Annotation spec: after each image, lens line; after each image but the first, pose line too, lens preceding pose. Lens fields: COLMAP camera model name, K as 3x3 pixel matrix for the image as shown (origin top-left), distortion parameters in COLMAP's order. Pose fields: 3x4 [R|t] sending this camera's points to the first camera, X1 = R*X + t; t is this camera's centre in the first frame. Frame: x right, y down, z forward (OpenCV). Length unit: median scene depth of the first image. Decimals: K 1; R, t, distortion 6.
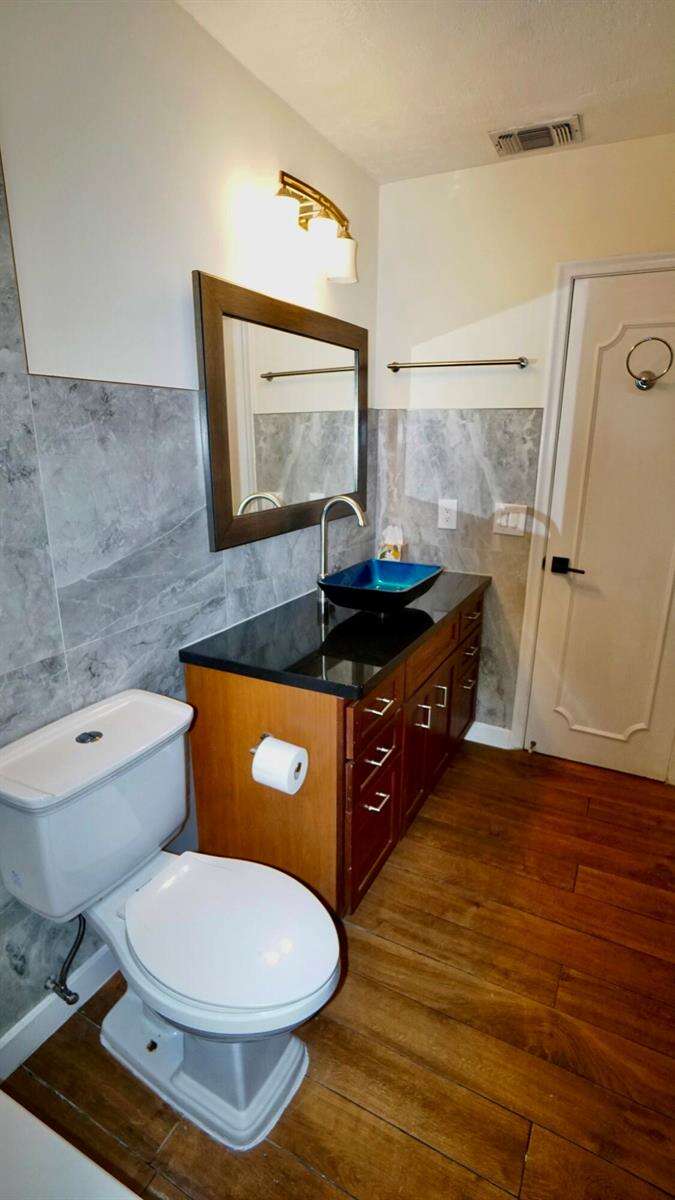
lens RADIAL K [[560.6, 0, 345.9], [0, 560.6, 604.5], [0, 0, 1]] dist [-0.023960, 0.001447]
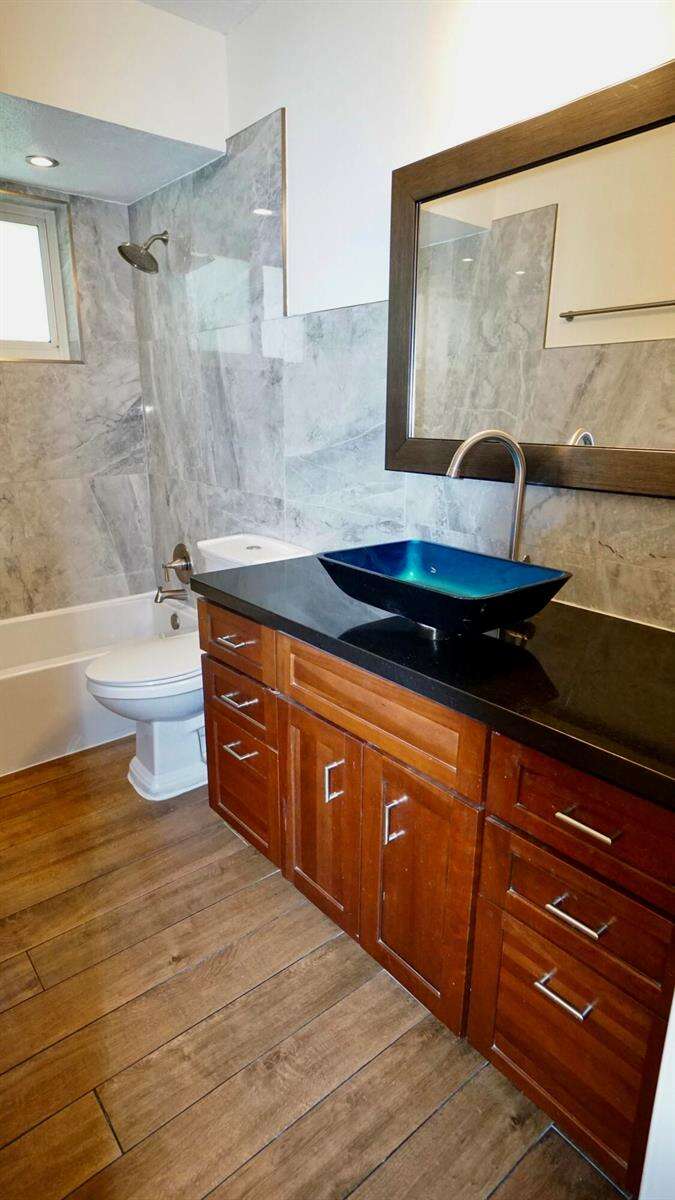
lens RADIAL K [[653.4, 0, 331.9], [0, 653.4, 600.3], [0, 0, 1]] dist [-0.004061, 0.009895]
pose [[-0.386581, 0.259473, -0.885002, 0.979046], [-0.268209, 0.886500, 0.377069, -0.335999], [0.882394, 0.383133, -0.273112, 1.498976]]
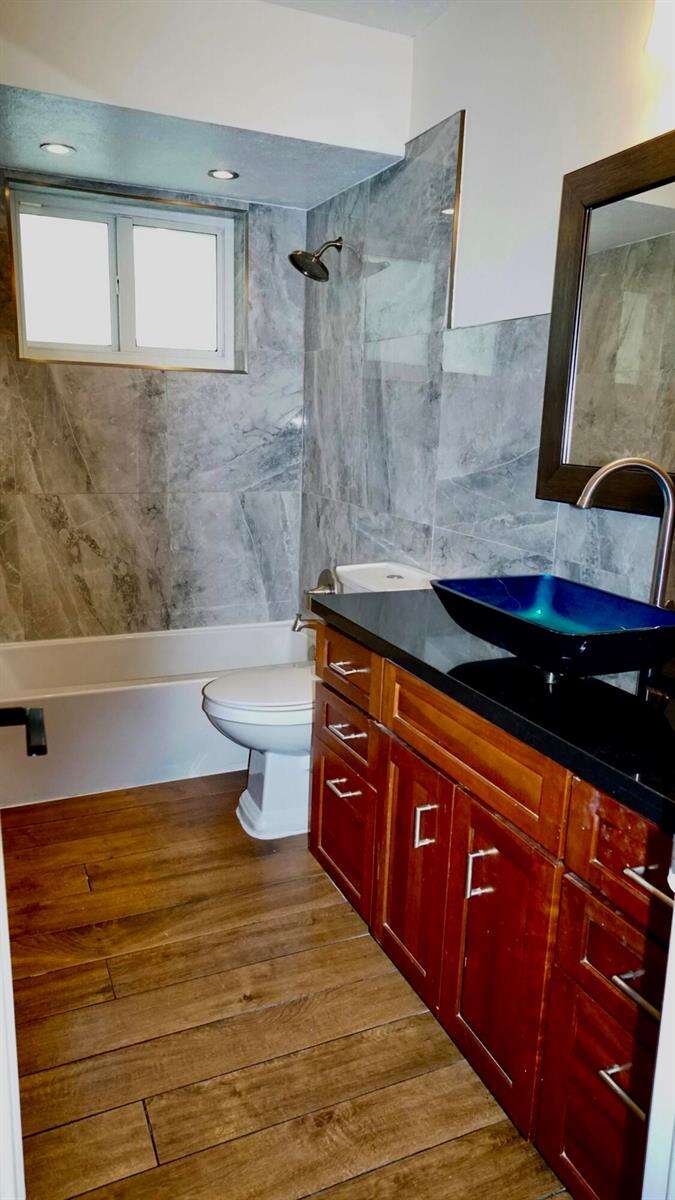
lens RADIAL K [[807.8, 0, 337.9], [0, 807.8, 597.0], [0, 0, 1]] dist [0.054971, 0.002477]
pose [[-0.615850, 0.149318, -0.773584, 1.078333], [-0.257708, 0.889686, 0.376889, -0.400654], [0.744523, 0.431466, -0.509433, 1.684777]]
